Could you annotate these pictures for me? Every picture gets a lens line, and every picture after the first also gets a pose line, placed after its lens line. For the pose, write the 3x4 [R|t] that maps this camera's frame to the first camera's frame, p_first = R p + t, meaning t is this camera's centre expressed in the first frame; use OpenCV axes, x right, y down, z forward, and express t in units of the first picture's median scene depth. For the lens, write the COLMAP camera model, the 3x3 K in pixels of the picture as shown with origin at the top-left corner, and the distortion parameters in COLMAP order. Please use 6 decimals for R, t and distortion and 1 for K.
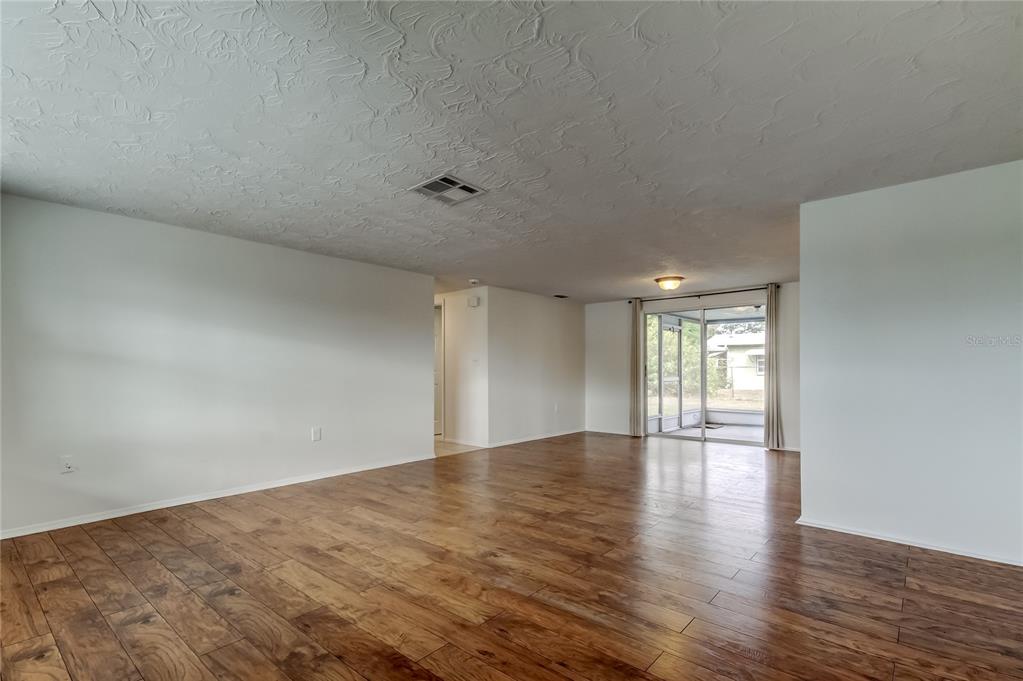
lens RADIAL K [[474.1, 0, 514.9], [0, 474.1, 358.4], [0, 0, 1]] dist [0.021093, -0.006442]
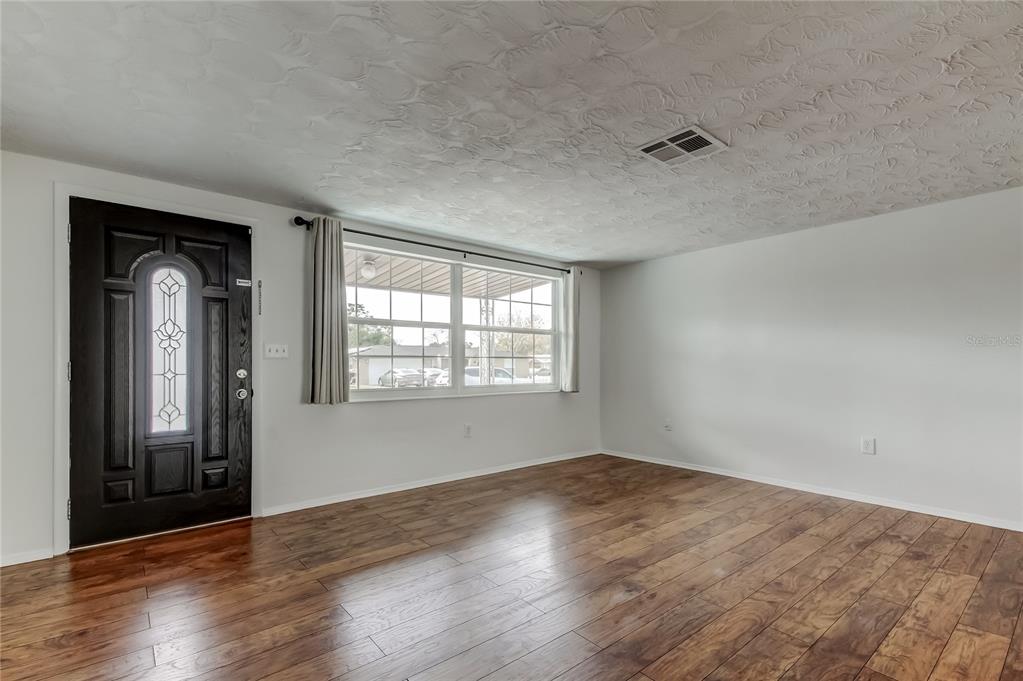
lens RADIAL K [[474.1, 0, 513.3], [0, 474.1, 363.2], [0, 0, 1]] dist [0.021093, -0.006442]
pose [[-0.184704, -0.003502, -0.982788, 0.781717], [0.023348, 0.999696, -0.007950, 0.020856], [0.982517, -0.024415, -0.184566, 0.928678]]
